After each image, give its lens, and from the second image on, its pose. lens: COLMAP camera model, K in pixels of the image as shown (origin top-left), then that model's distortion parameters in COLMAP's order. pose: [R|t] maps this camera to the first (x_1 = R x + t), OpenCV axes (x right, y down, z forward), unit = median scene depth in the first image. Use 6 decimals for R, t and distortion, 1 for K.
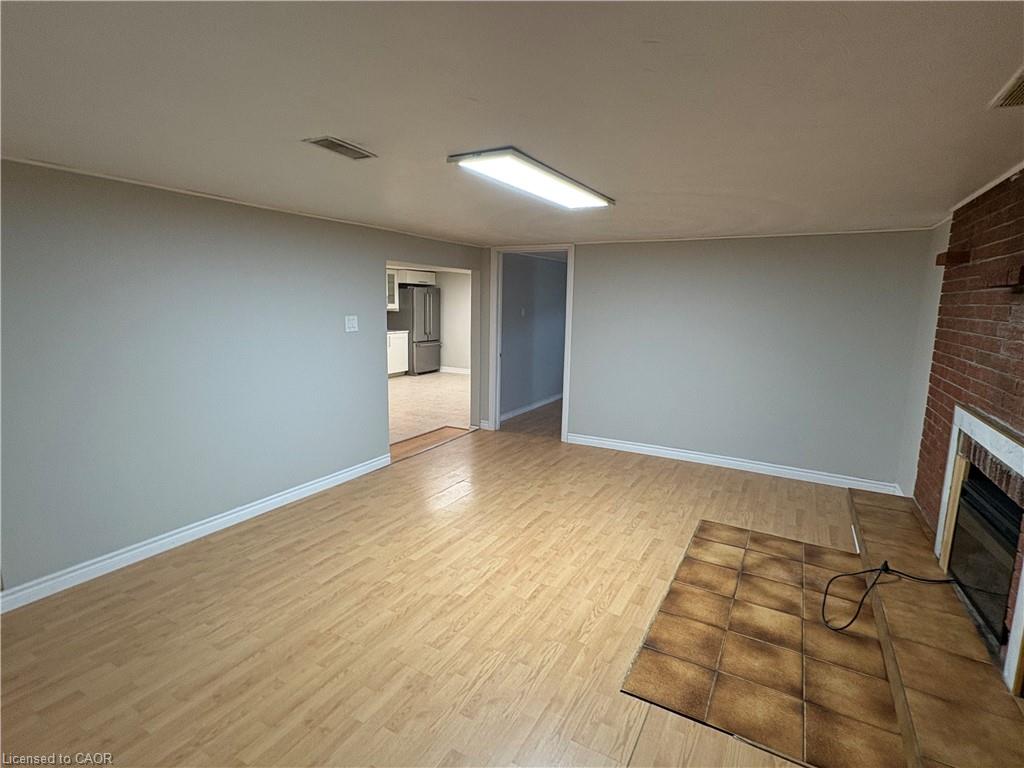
lens RADIAL K [[514.7, 0, 514.1], [0, 514.7, 382.2], [0, 0, 1]] dist [-0.001377, 0.000886]
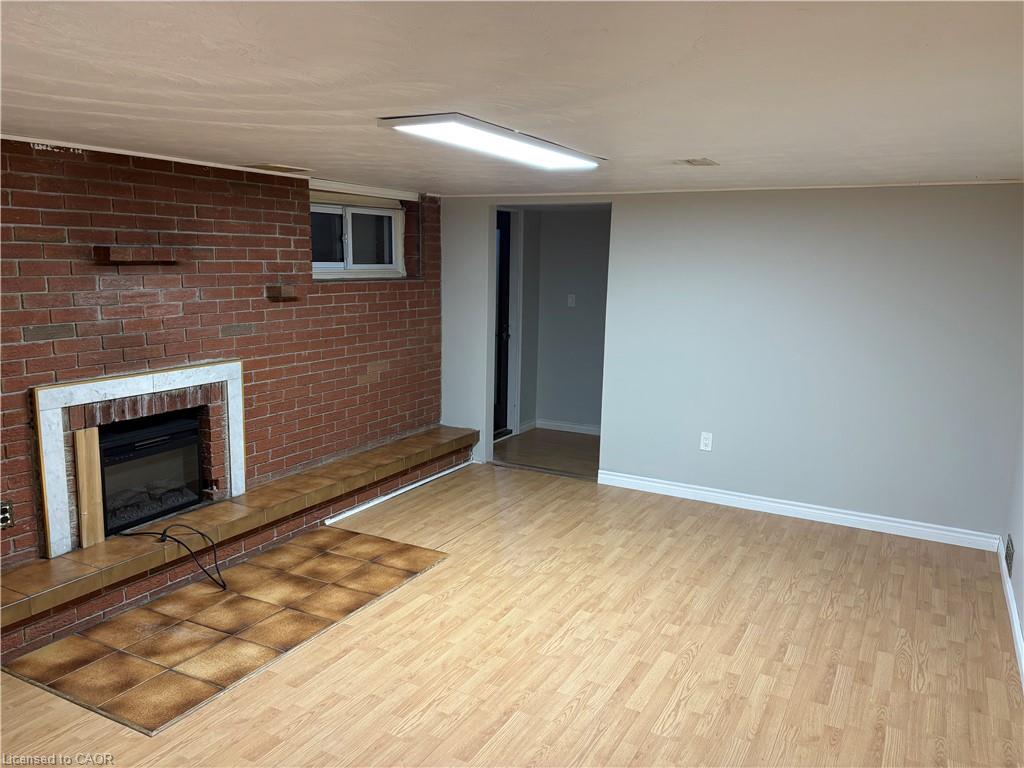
lens RADIAL K [[769.5, 0, 512.1], [0, 769.5, 382.5], [0, 0, 1]] dist [0.044757, -0.028857]
pose [[-0.999276, -0.037372, -0.007173, 0.047499], [-0.037718, 0.947652, 0.317068, -0.360833], [-0.005052, 0.317109, -0.948376, 1.931761]]
